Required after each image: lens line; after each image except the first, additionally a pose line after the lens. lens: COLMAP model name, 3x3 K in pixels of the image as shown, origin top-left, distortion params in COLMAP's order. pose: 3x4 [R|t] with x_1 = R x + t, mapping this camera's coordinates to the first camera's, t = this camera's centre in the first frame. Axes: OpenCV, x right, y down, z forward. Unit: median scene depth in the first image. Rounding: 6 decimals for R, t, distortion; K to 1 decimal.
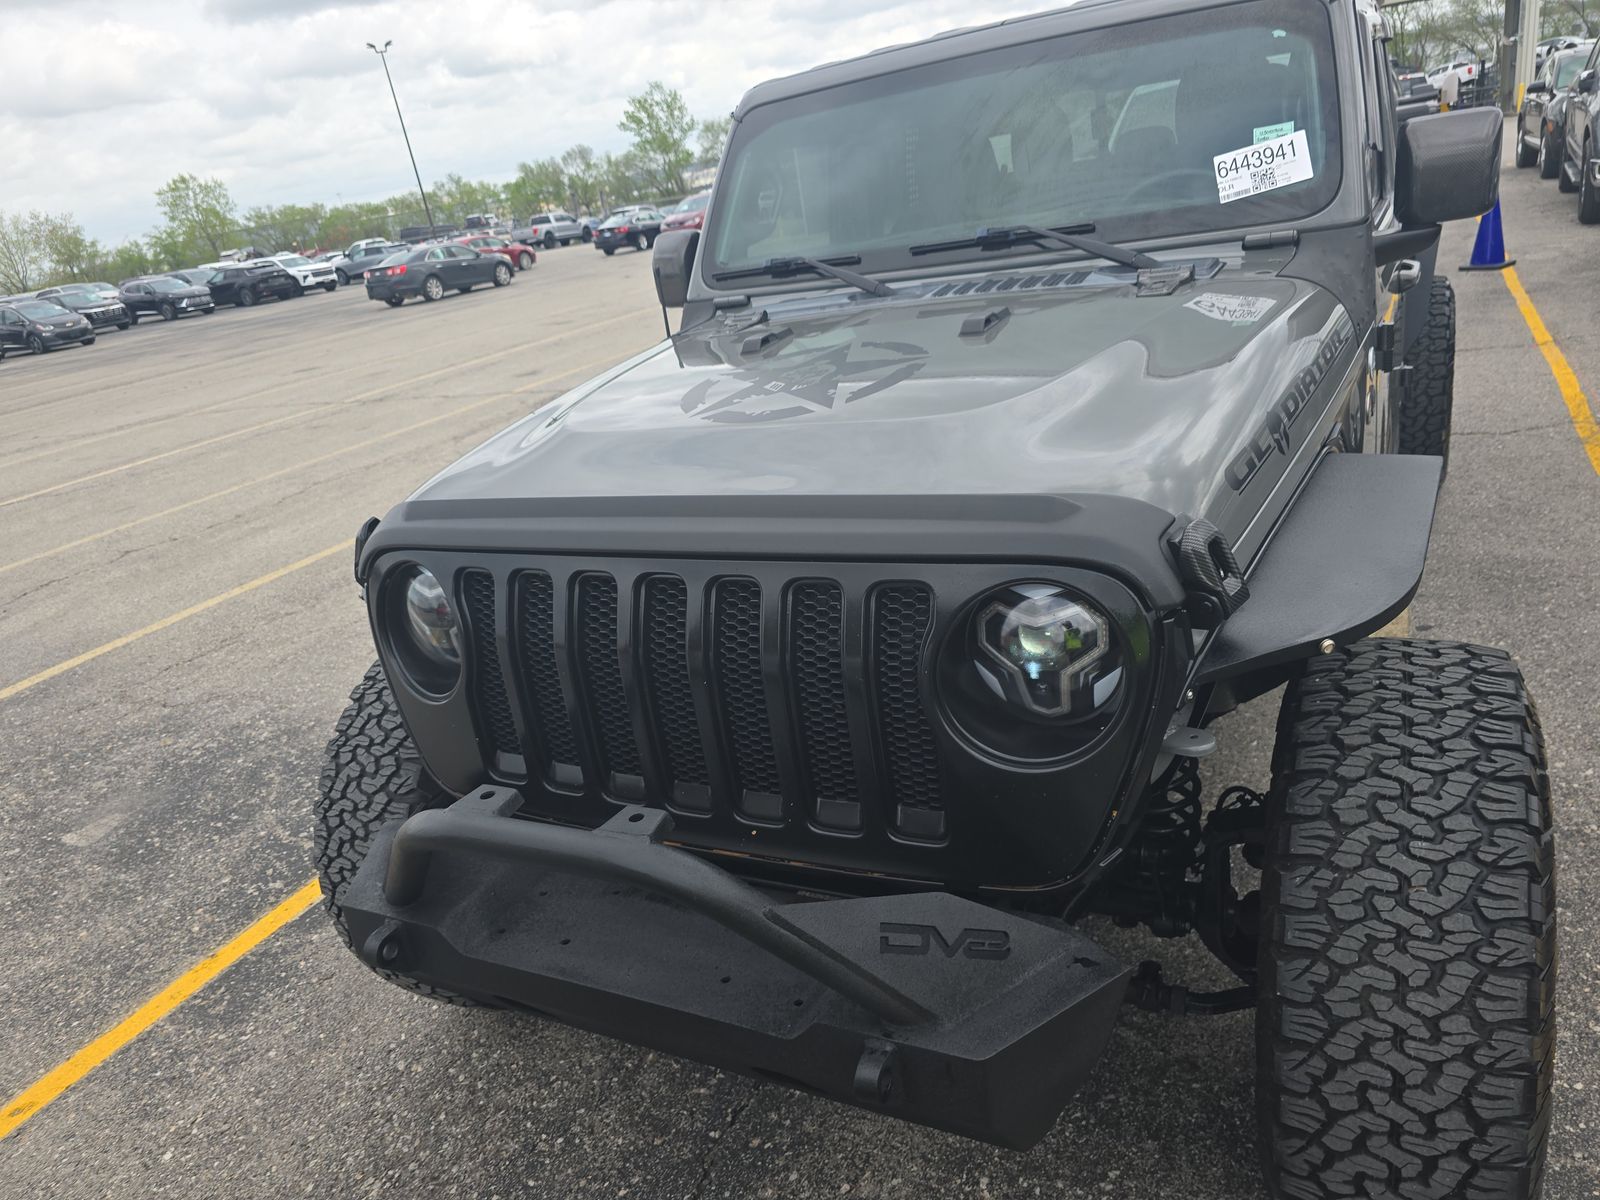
lens RADIAL K [[1082.6, 0, 798.8], [0, 1082.6, 597.5], [0, 0, 1]] dist [0.047782, -0.054119]
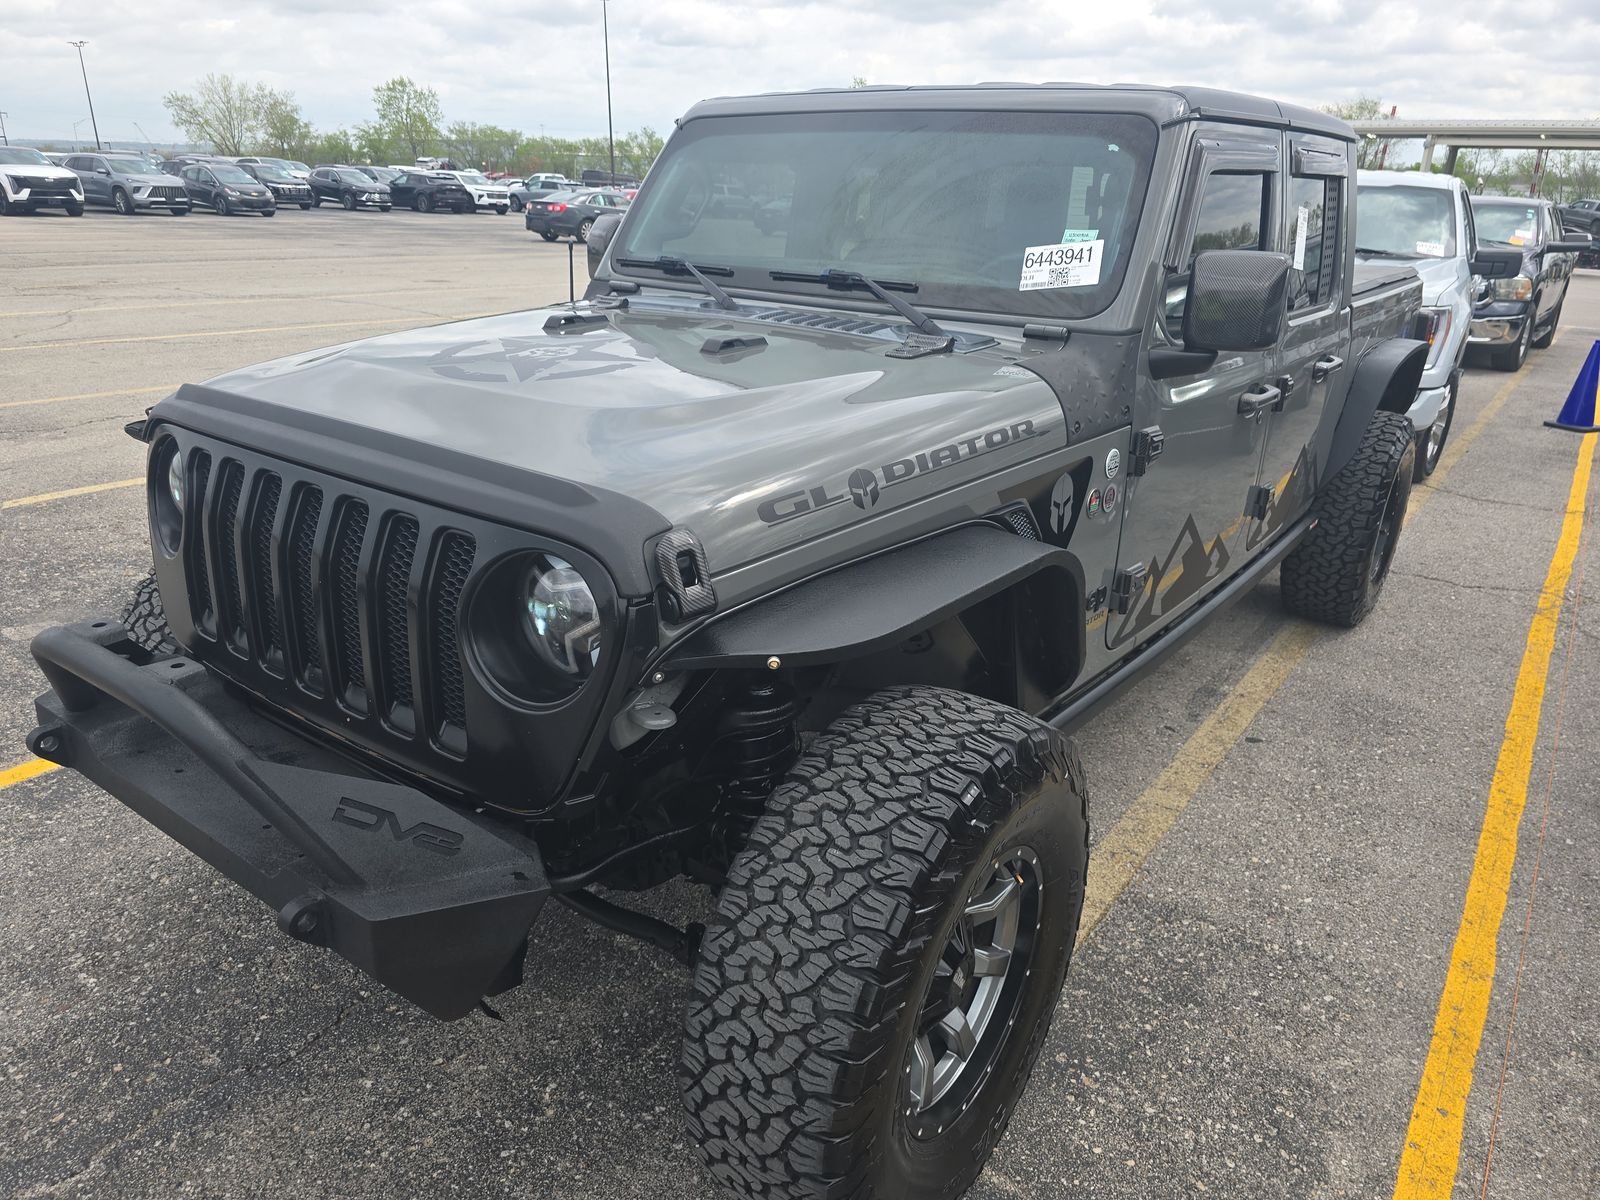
lens RADIAL K [[1082.6, 0, 844.1], [0, 1082.6, 602.2], [0, 0, 1]] dist [0.047782, -0.054119]
pose [[0.969995, 0.230870, -0.076217, 0.373452], [-0.230887, 0.972942, 0.008710, -0.027542], [0.076165, 0.009148, 0.997053, -0.091948]]
